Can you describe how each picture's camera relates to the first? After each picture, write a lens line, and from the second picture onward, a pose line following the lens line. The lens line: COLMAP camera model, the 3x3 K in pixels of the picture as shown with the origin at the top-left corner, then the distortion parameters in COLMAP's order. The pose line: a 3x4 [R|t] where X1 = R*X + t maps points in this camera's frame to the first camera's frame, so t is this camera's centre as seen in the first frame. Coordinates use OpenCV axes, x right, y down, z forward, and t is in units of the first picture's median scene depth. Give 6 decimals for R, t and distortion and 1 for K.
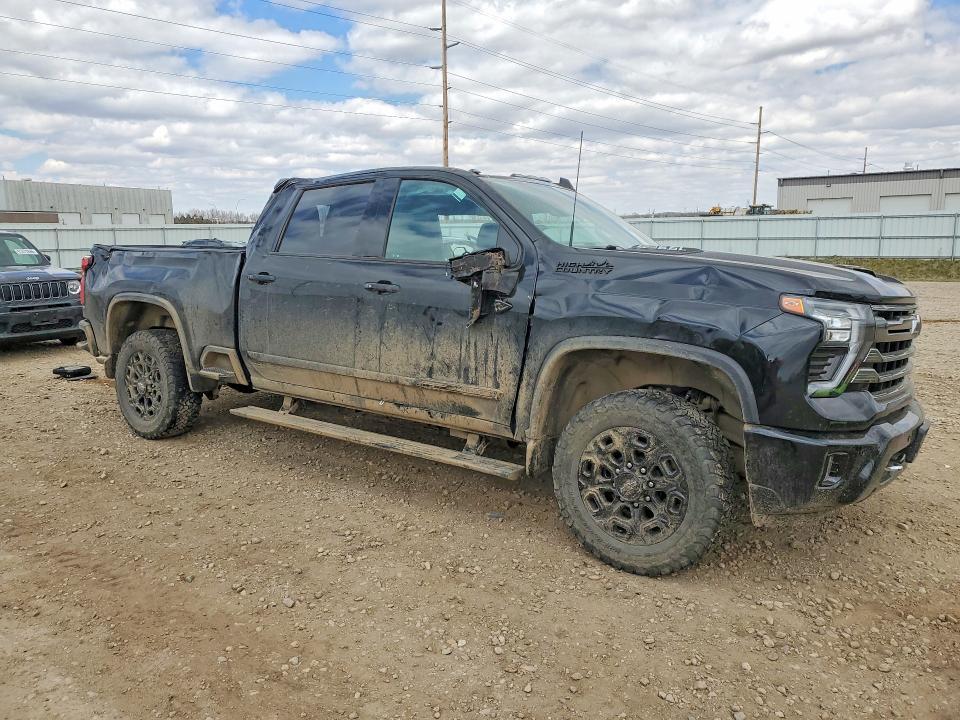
lens RADIAL K [[760.2, 0, 469.7], [0, 760.2, 364.2], [0, 0, 1]] dist [0.022626, -0.003728]
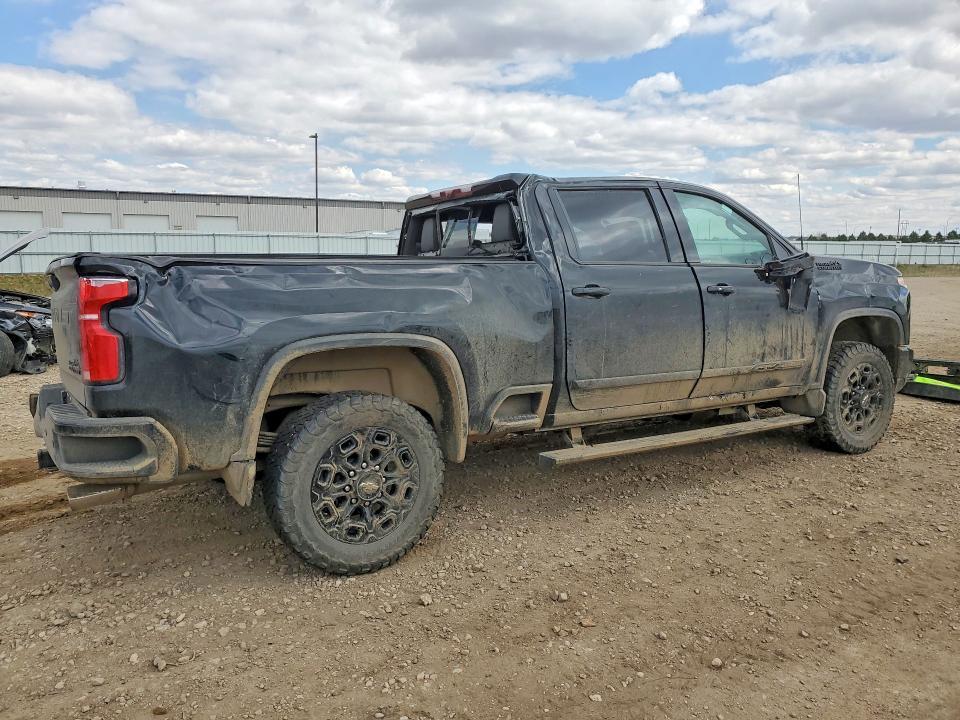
lens RADIAL K [[760.2, 0, 469.7], [0, 760.2, 364.2], [0, 0, 1]] dist [0.022626, -0.003728]
pose [[0.355127, -0.130465, 0.925669, -1.078408], [0.151710, 0.985130, 0.080643, -0.117844], [-0.922425, 0.111795, 0.369640, 0.789207]]
